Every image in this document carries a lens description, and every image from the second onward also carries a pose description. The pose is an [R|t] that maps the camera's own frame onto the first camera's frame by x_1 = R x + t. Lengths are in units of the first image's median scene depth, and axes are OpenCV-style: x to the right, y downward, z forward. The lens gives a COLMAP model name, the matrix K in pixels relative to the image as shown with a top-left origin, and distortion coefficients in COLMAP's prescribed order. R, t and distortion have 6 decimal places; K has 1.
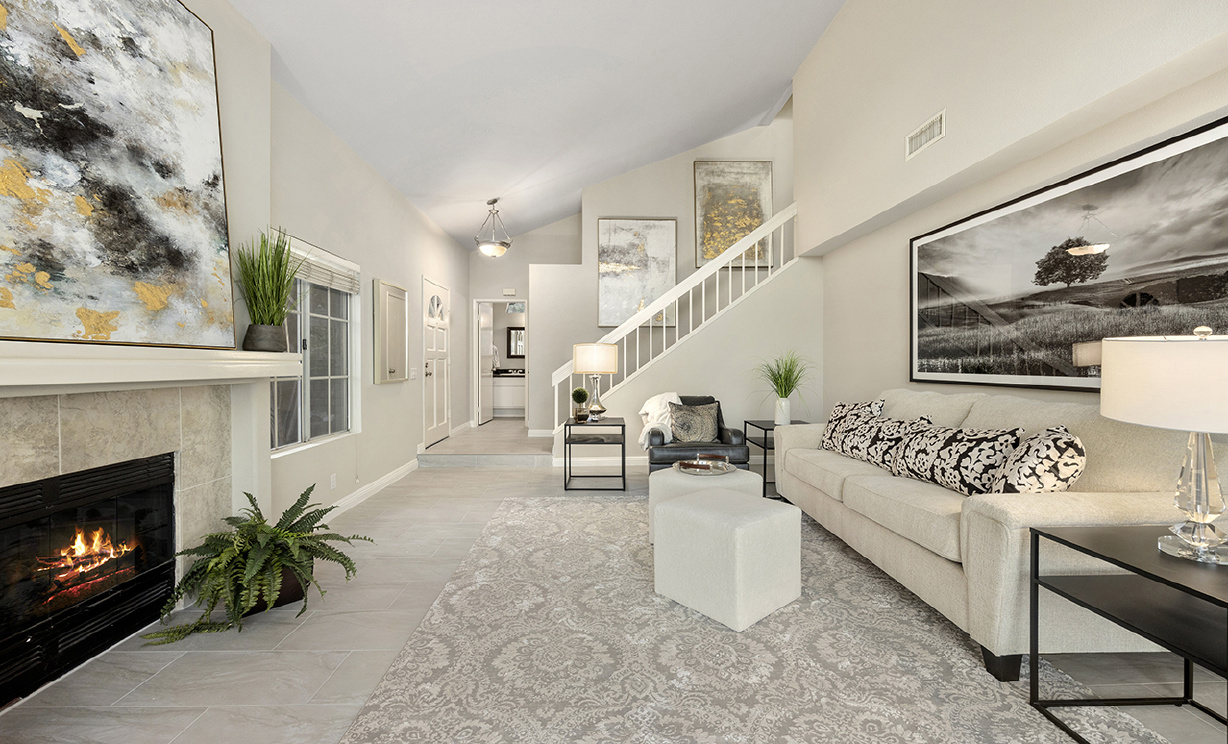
lens RADIAL K [[499.1, 0, 614.7], [0, 499.1, 367.2], [0, 0, 1]] dist [0.000009, 0.000318]
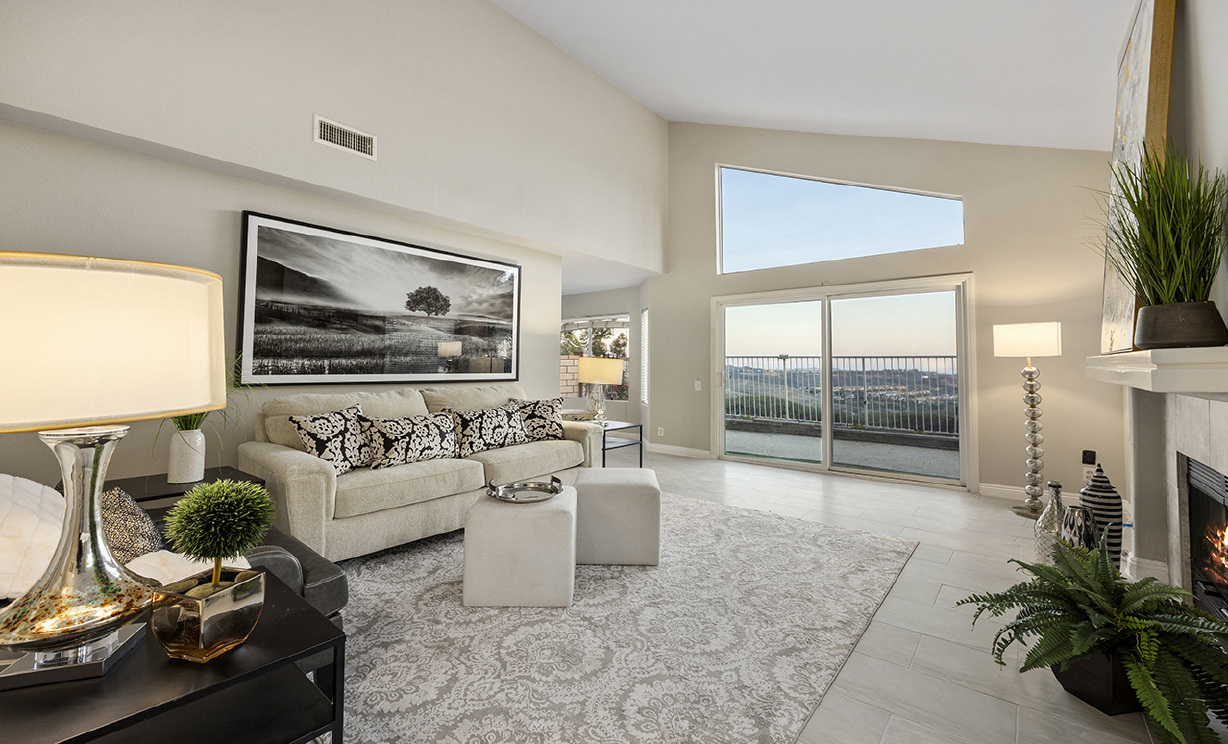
lens RADIAL K [[507.6, 0, 607.8], [0, 507.6, 339.3], [0, 0, 1]] dist [-0.000677, -0.000030]
pose [[-0.744056, 0.031187, 0.667389, -0.609982], [0.000098, 0.998915, -0.046571, -0.015200], [-0.668118, -0.034586, -0.743251, 1.913644]]
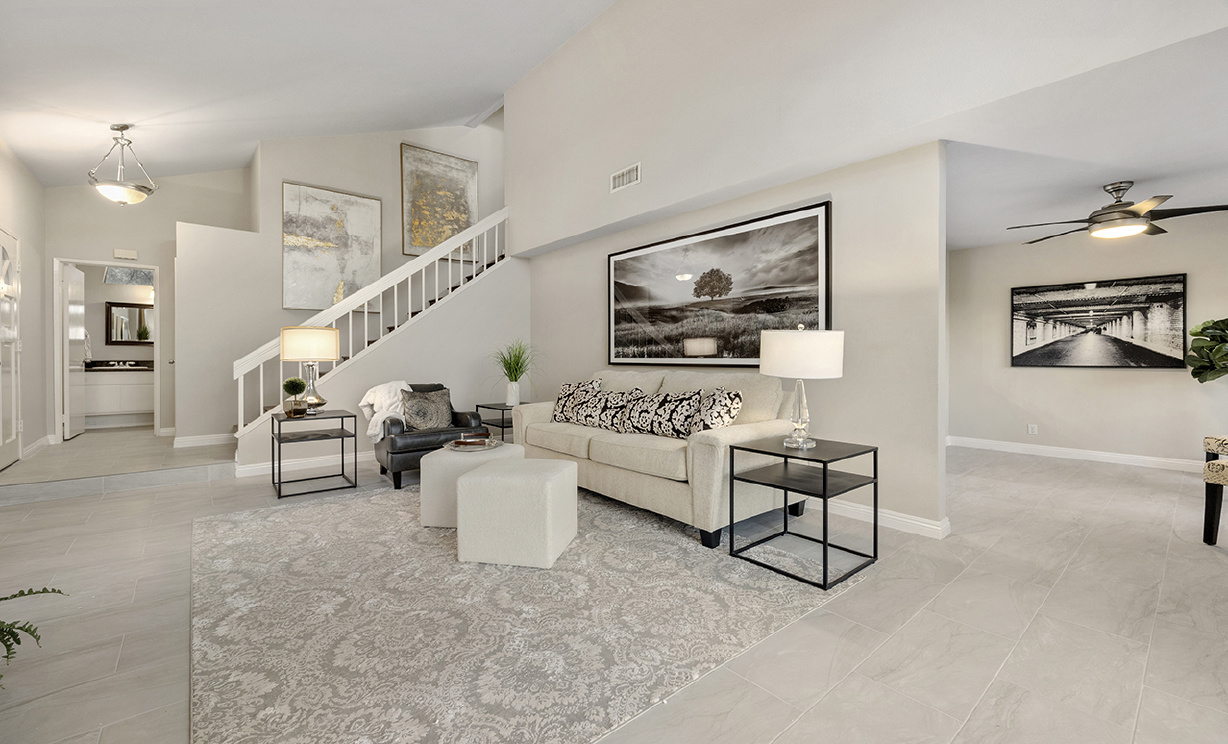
lens RADIAL K [[495.8, 0, 612.1], [0, 495.8, 362.8], [0, 0, 1]] dist [-0.000116, -0.000014]
pose [[0.789513, -0.006364, 0.613701, -0.294591], [0.005262, 0.999980, 0.003601, 0.028775], [-0.613711, 0.000386, 0.789530, -0.022852]]
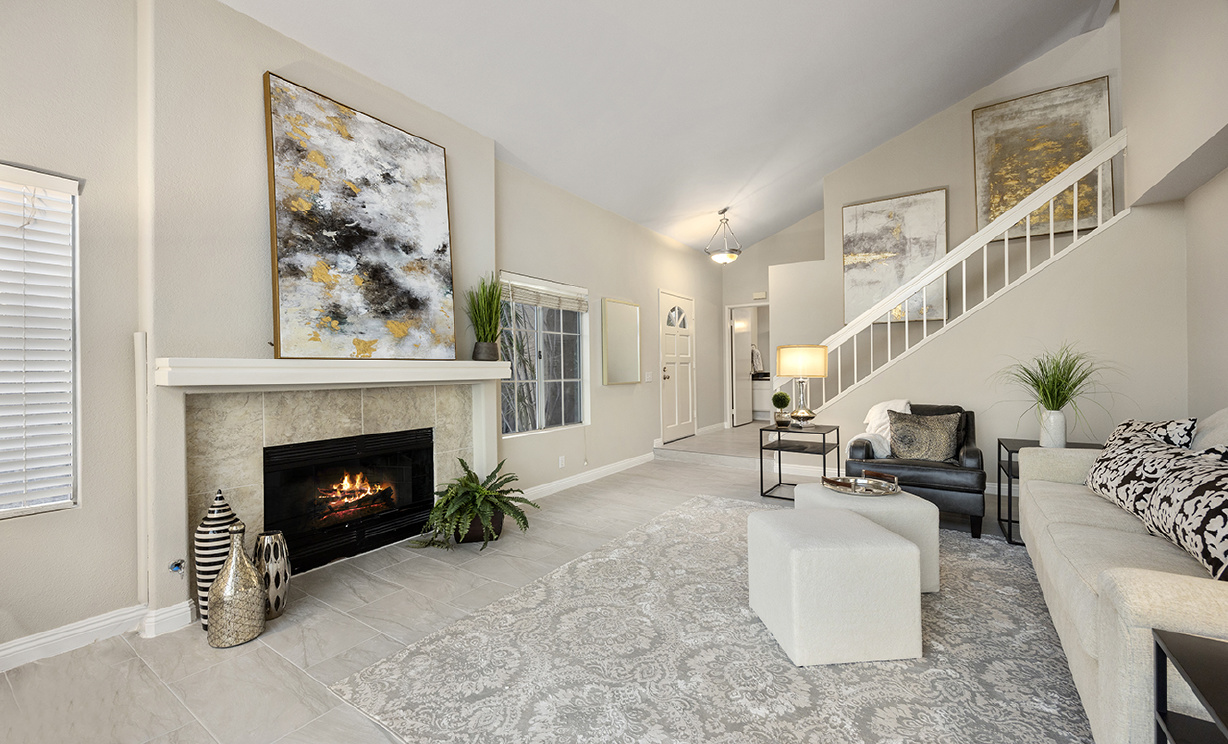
lens RADIAL K [[495.4, 0, 619.6], [0, 495.4, 372.2], [0, 0, 1]] dist [-0.000074, 0.000026]
pose [[0.813946, -0.004387, -0.580924, 0.422086], [0.006239, 0.999980, 0.001191, 0.000225], [0.580907, -0.004594, 0.813957, 0.079048]]
